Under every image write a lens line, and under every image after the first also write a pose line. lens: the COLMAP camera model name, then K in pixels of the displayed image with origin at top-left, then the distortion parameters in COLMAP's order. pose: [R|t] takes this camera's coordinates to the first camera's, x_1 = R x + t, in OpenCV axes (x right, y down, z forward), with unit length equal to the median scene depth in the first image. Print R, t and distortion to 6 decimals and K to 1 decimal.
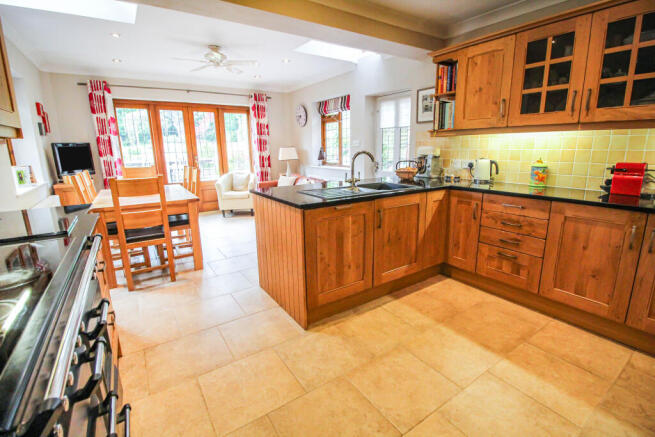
lens RADIAL K [[302.5, 0, 332.3], [0, 302.5, 211.9], [0, 0, 1]] dist [0.001570, -0.015049]
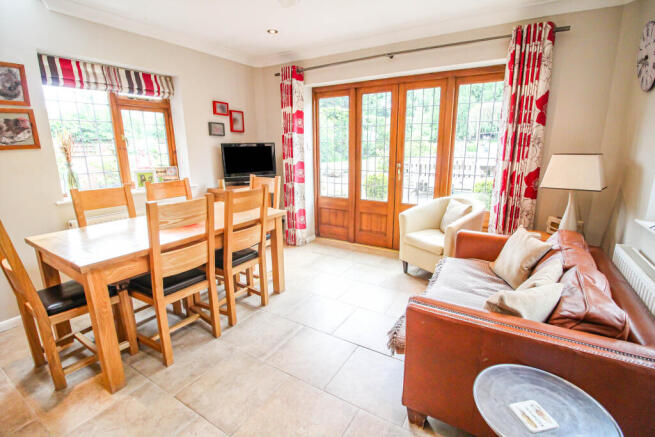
lens RADIAL K [[302.5, 0, 332.3], [0, 302.5, 211.9], [0, 0, 1]] dist [0.001570, -0.015049]
pose [[0.413763, 0.206352, -0.886690, 0.075981], [-0.189801, 0.972123, 0.137666, -0.165266], [0.890380, 0.111334, 0.441394, 0.692292]]
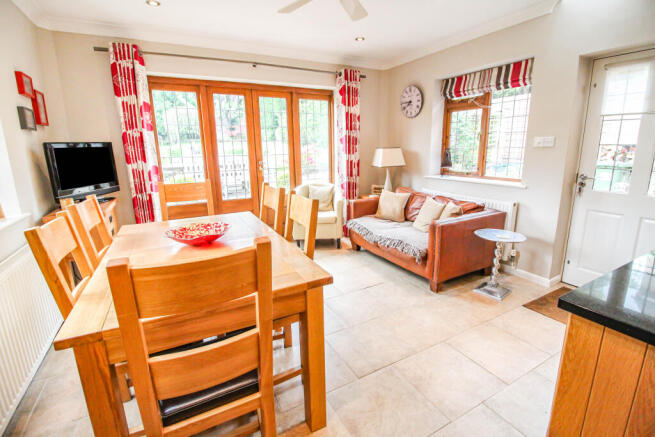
lens RADIAL K [[302.5, 0, 332.3], [0, 302.5, 211.9], [0, 0, 1]] dist [0.001570, -0.015049]
pose [[0.995321, 0.017895, -0.094955, -0.246022], [-0.017656, 0.999838, 0.003356, -0.081581], [0.095000, -0.001664, 0.995476, 0.361632]]
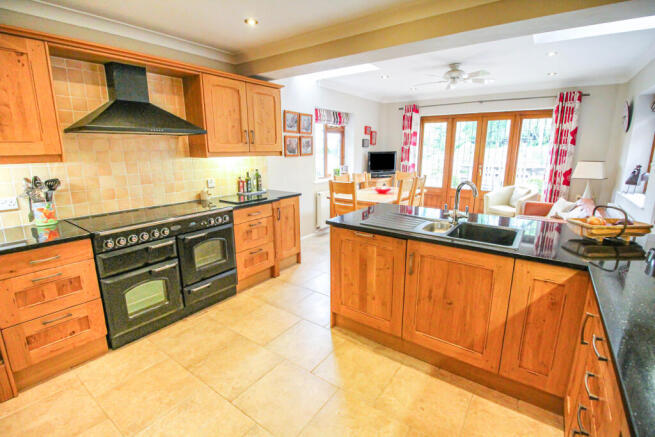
lens RADIAL K [[302.5, 0, 332.3], [0, 302.5, 211.9], [0, 0, 1]] dist [0.001570, -0.015049]
pose [[0.342696, 0.207700, -0.916199, 0.377709], [-0.202040, 0.968728, 0.144037, -0.088814], [0.917464, 0.135748, 0.373942, 0.216182]]
